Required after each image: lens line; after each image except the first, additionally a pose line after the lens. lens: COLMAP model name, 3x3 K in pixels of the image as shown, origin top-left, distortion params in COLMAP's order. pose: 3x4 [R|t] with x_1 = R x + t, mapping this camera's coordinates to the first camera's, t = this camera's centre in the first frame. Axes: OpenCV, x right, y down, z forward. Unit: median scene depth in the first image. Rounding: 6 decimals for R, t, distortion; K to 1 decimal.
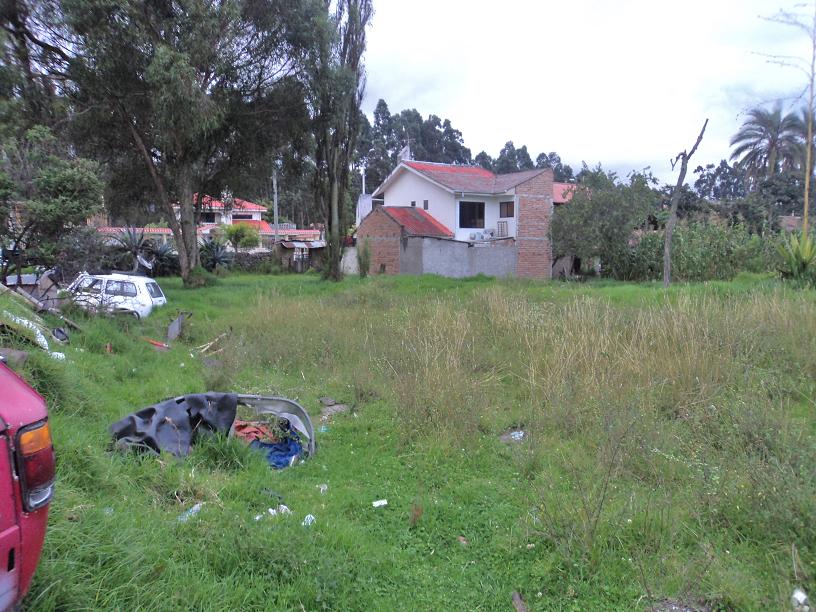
lens RADIAL K [[670.7, 0, 407.1], [0, 670.7, 306.6], [0, 0, 1]] dist [-0.001484, 0.013278]
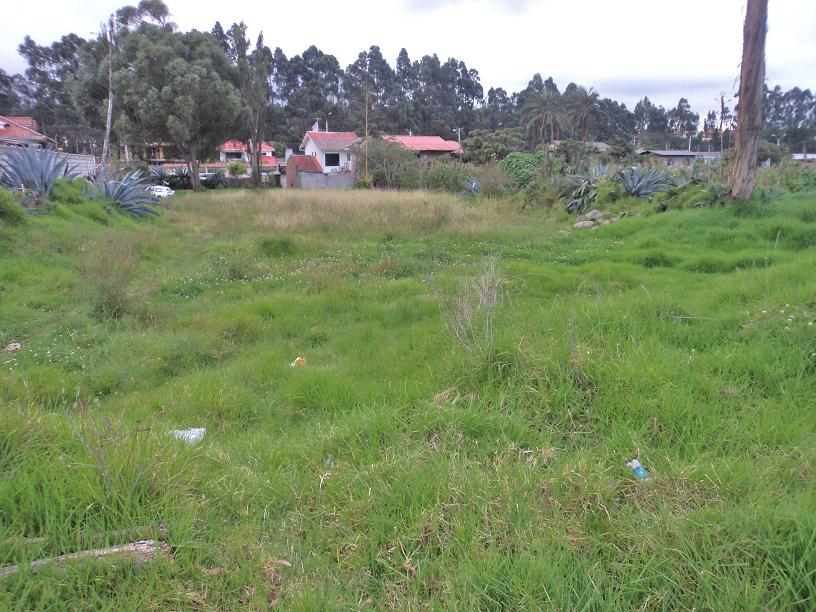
lens RADIAL K [[670.7, 0, 408.6], [0, 670.7, 307.8], [0, 0, 1]] dist [-0.001484, 0.013278]
pose [[0.989772, 0.027385, -0.140008, 0.160826], [-0.010532, 0.992751, 0.119727, 0.017635], [0.142272, -0.117028, 0.982885, -0.274561]]
